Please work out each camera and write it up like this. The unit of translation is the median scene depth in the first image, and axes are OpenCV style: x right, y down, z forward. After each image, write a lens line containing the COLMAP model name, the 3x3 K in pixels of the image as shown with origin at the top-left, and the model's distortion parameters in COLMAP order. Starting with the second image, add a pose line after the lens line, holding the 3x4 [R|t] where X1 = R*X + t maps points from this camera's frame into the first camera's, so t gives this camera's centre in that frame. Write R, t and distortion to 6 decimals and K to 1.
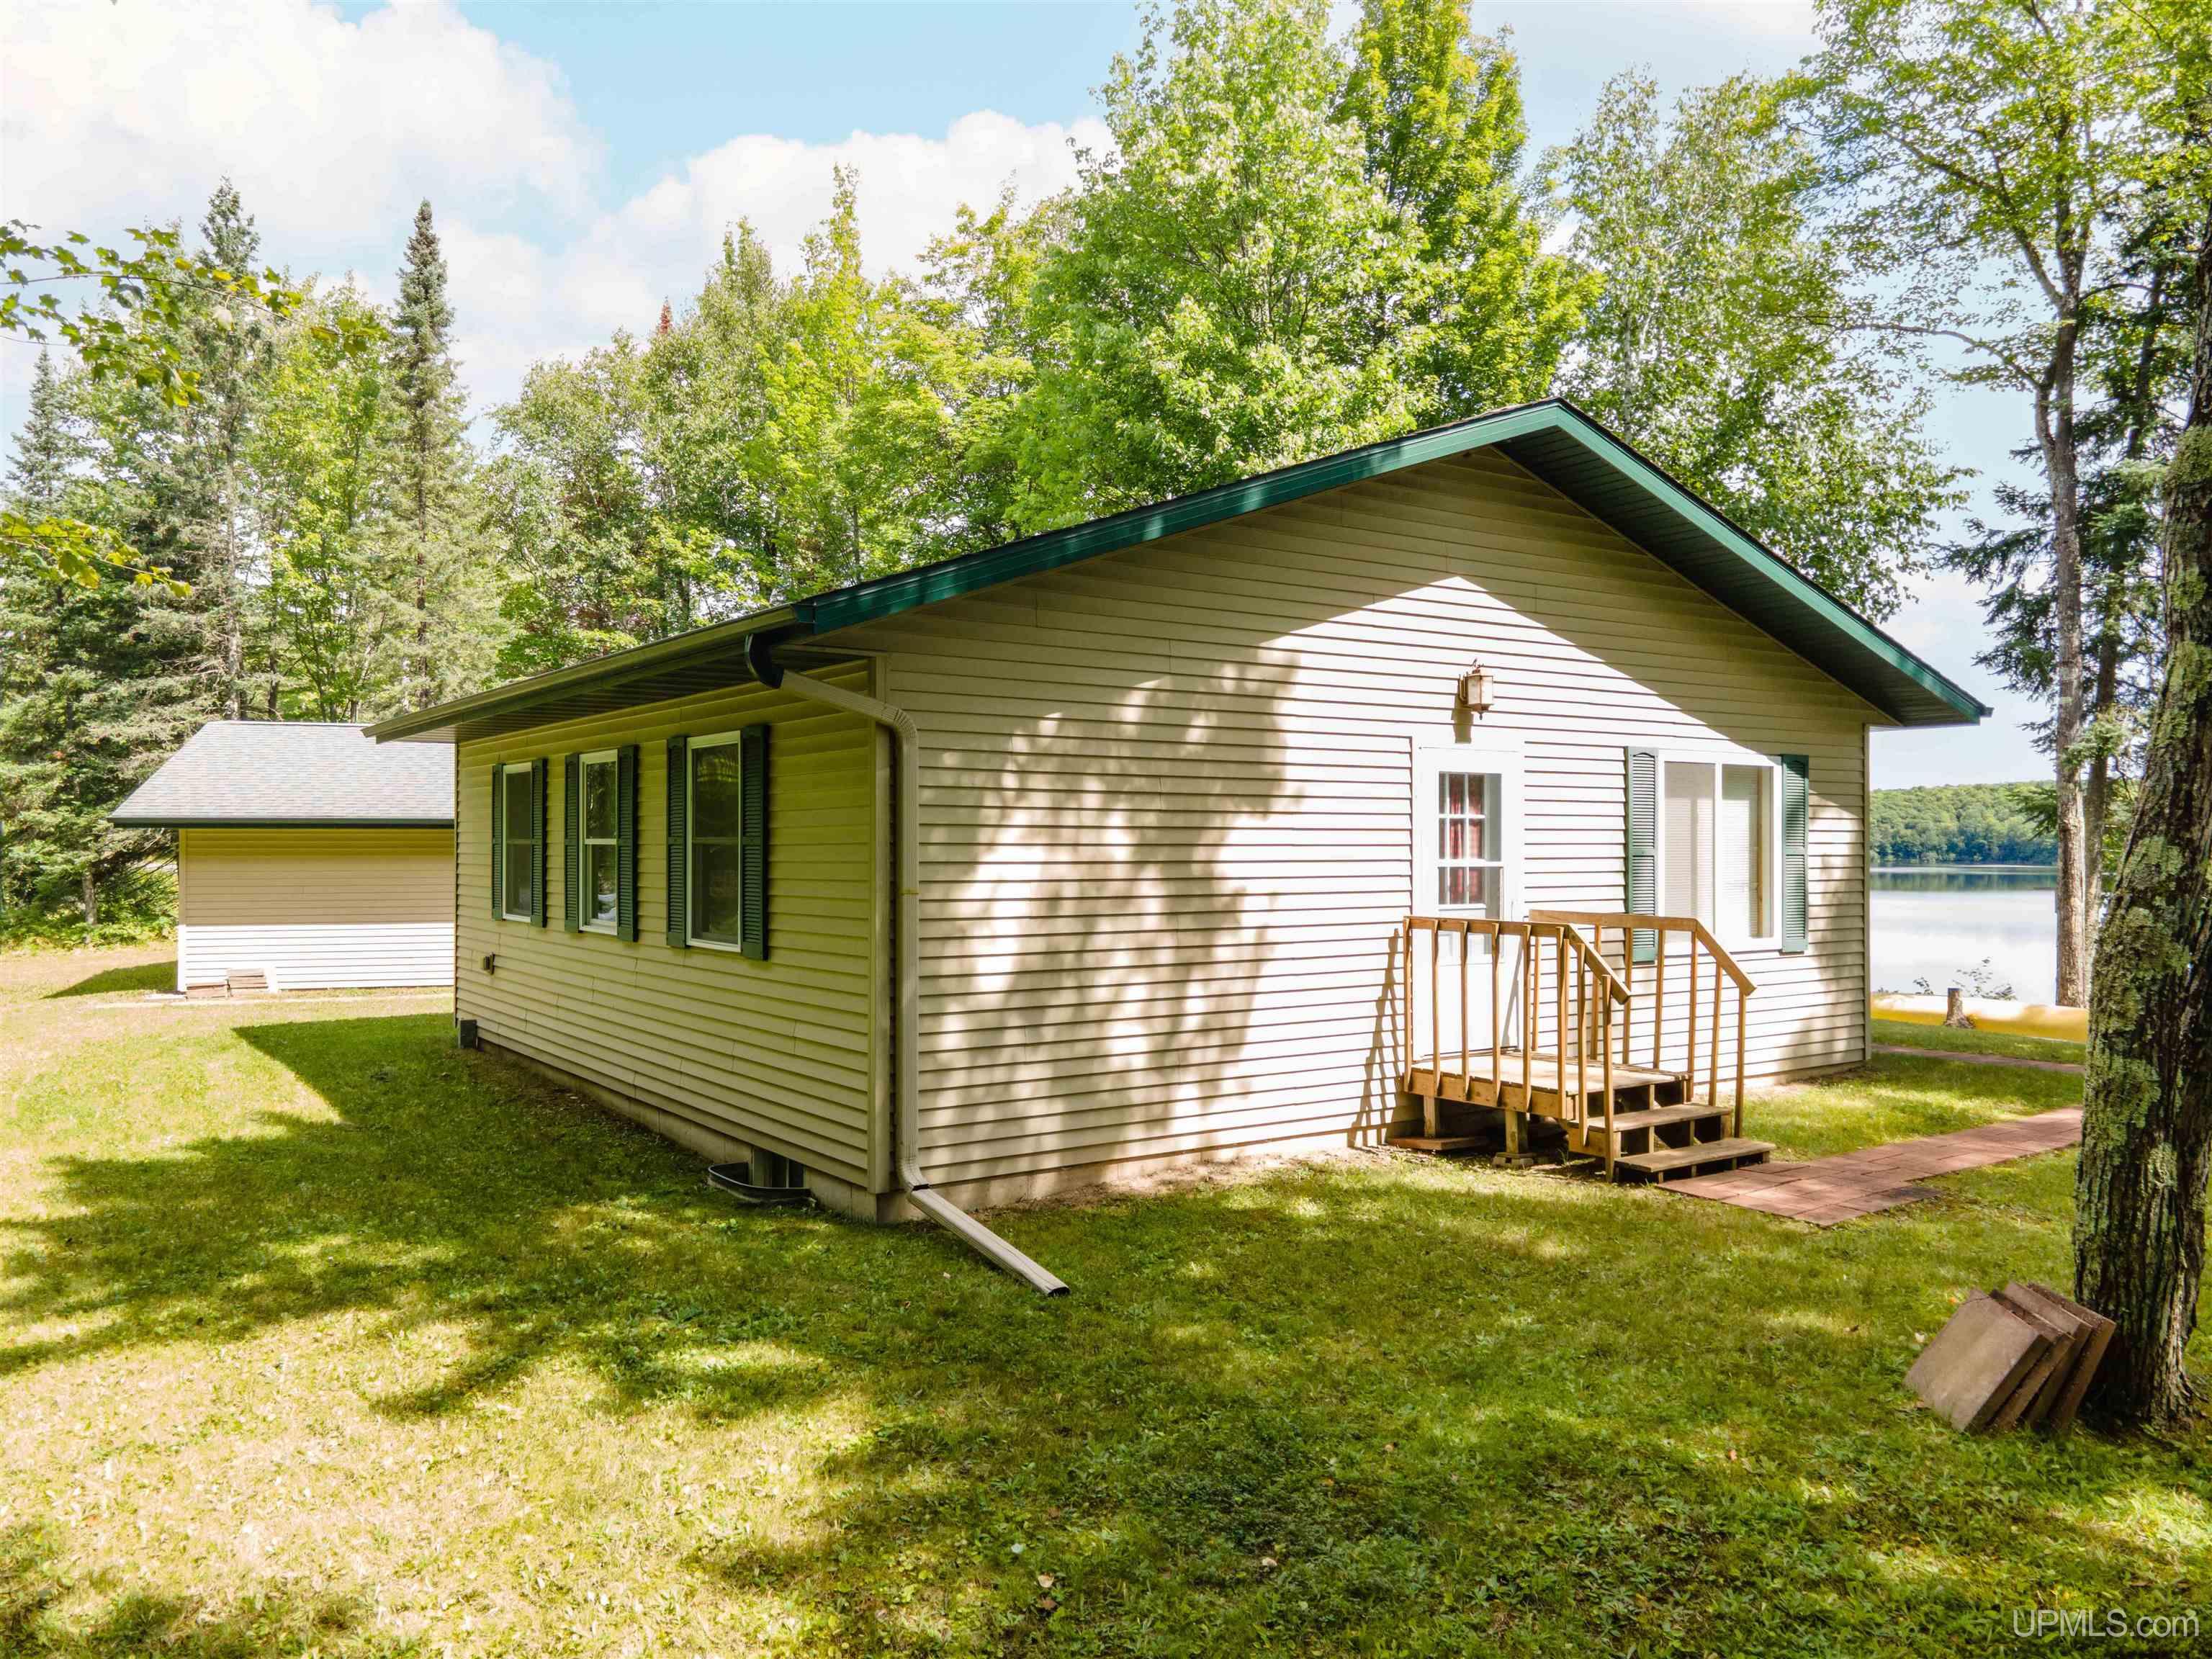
lens RADIAL K [[1618.3, 0, 1106.0], [0, 1618.3, 829.5], [0, 0, 1]] dist [0.061867, -0.001484]
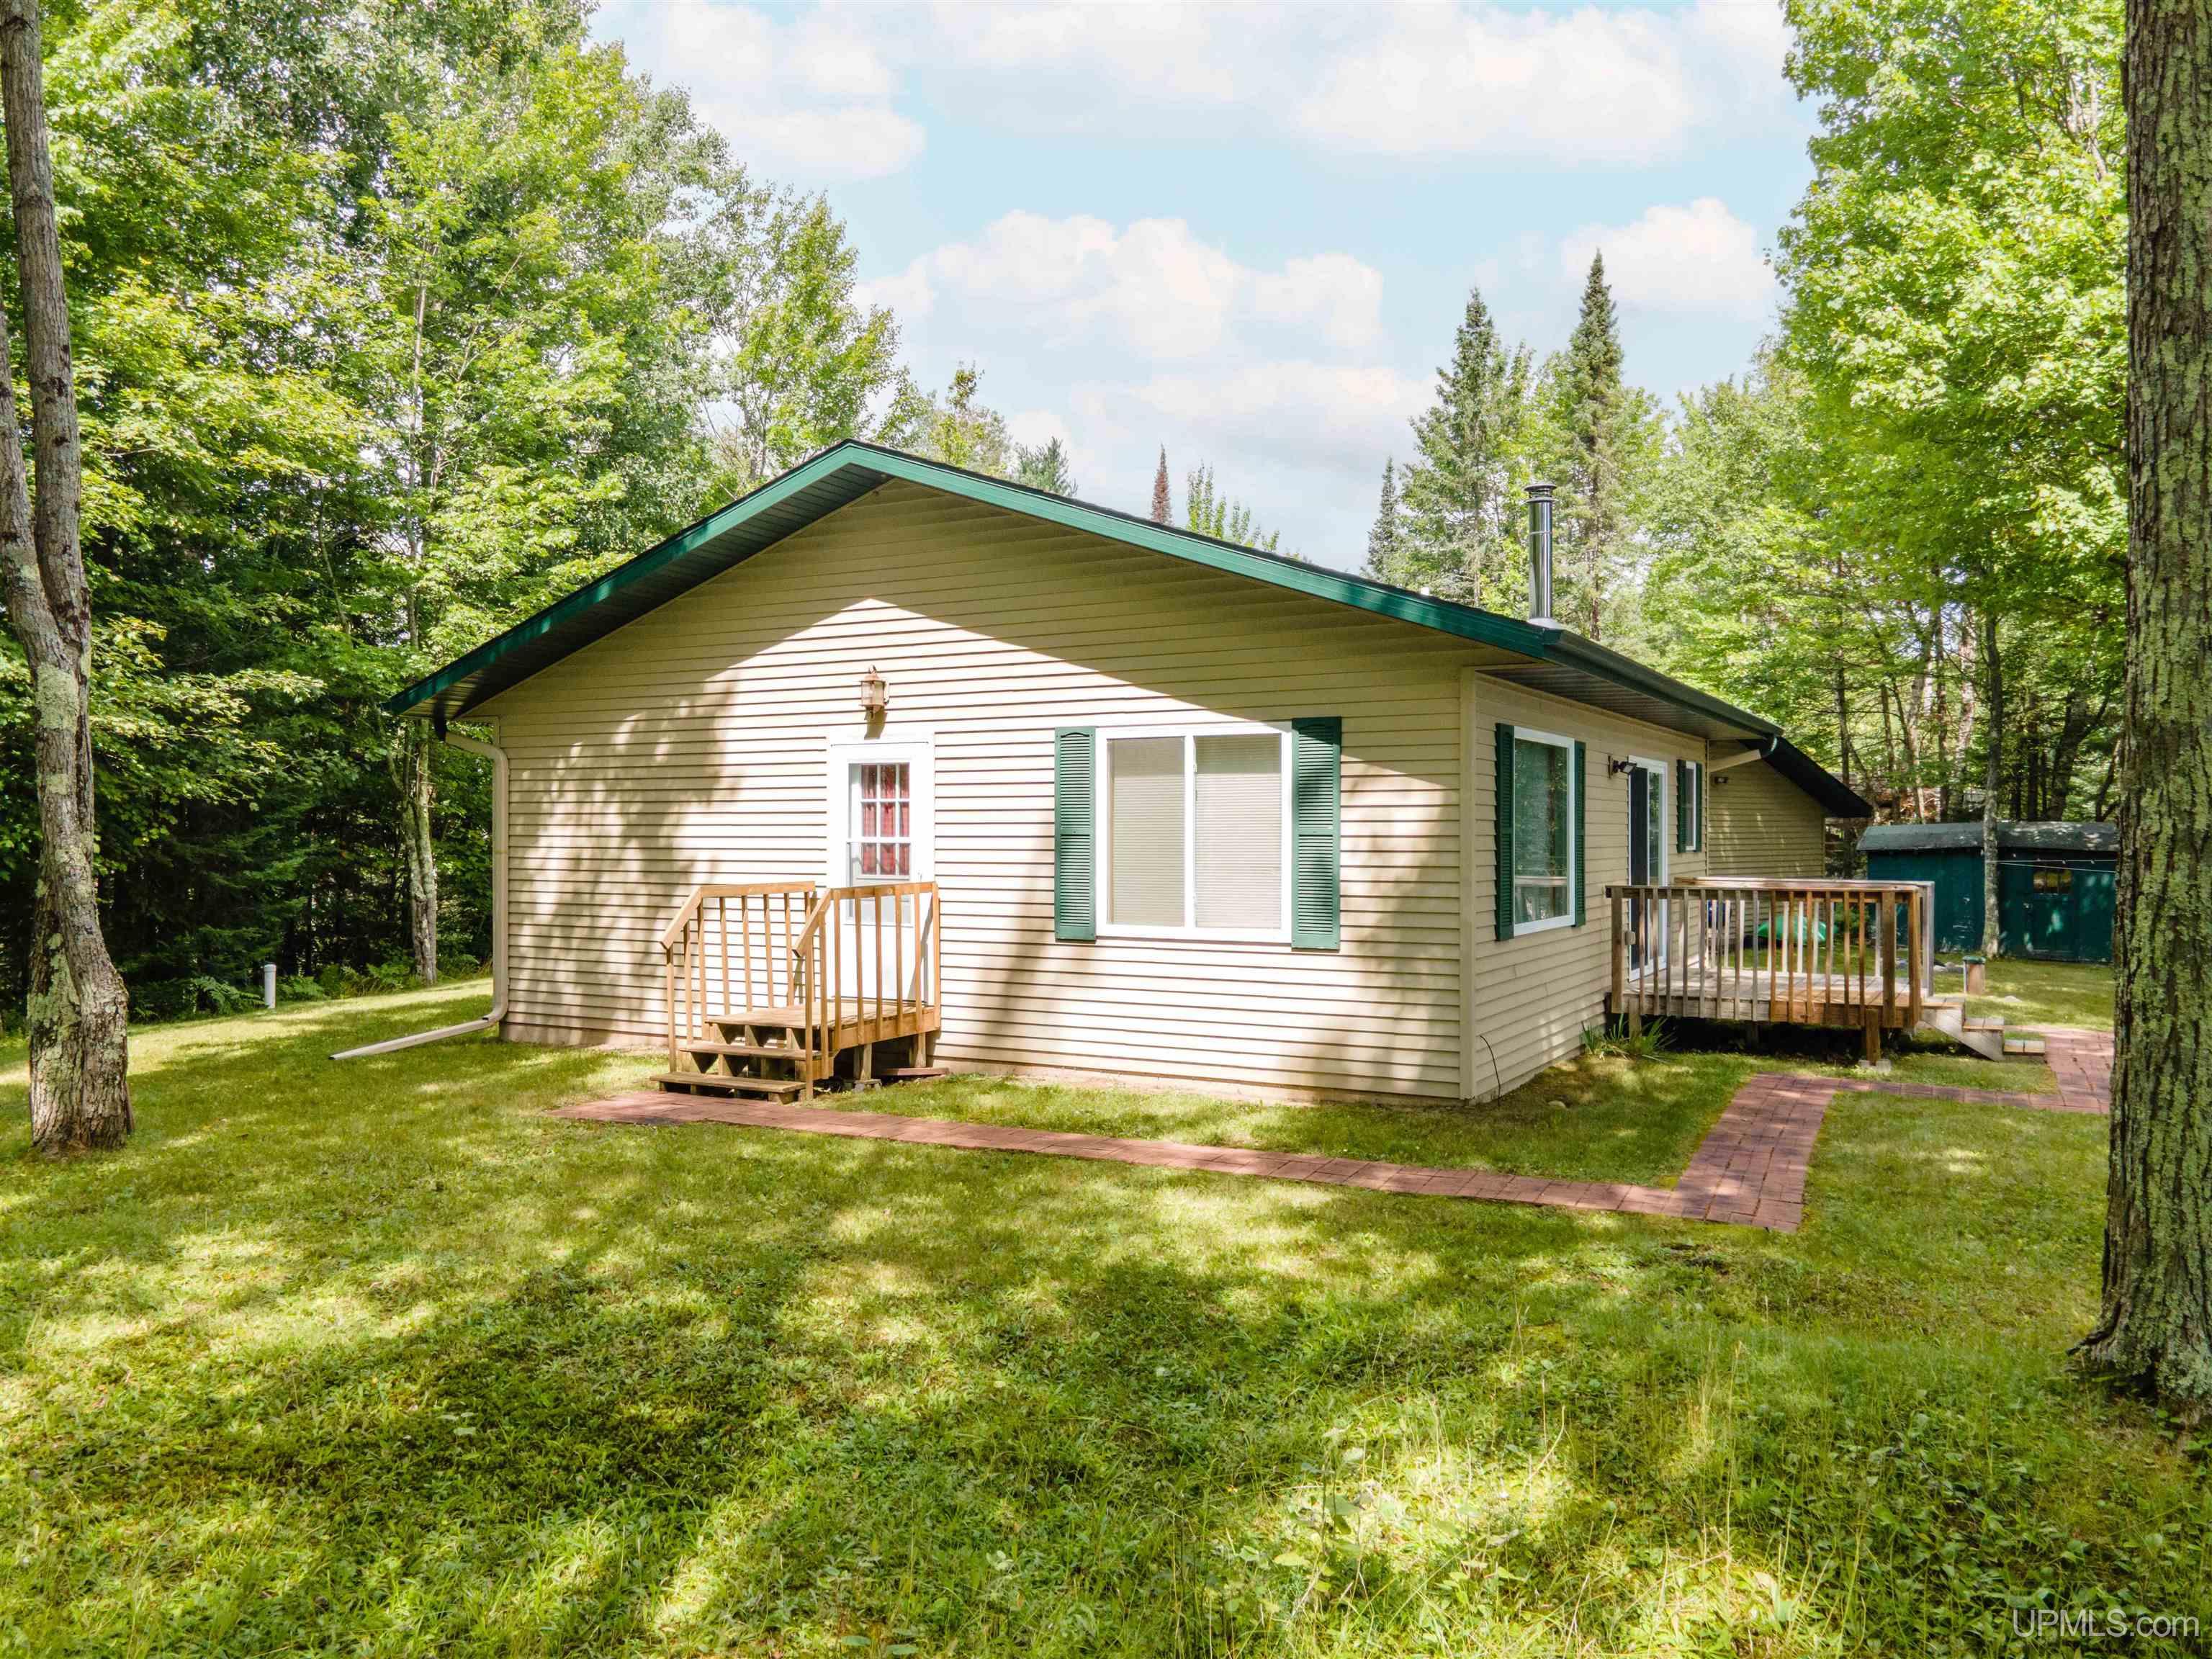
lens RADIAL K [[1620.6, 0, 1110.1], [0, 1620.6, 801.6], [0, 0, 1]] dist [-0.001501, -0.000853]
pose [[0.449488, -0.014385, -0.893170, 1.529506], [0.009717, 0.999890, -0.011214, 0.008773], [0.893233, -0.003638, 0.449579, 0.706789]]
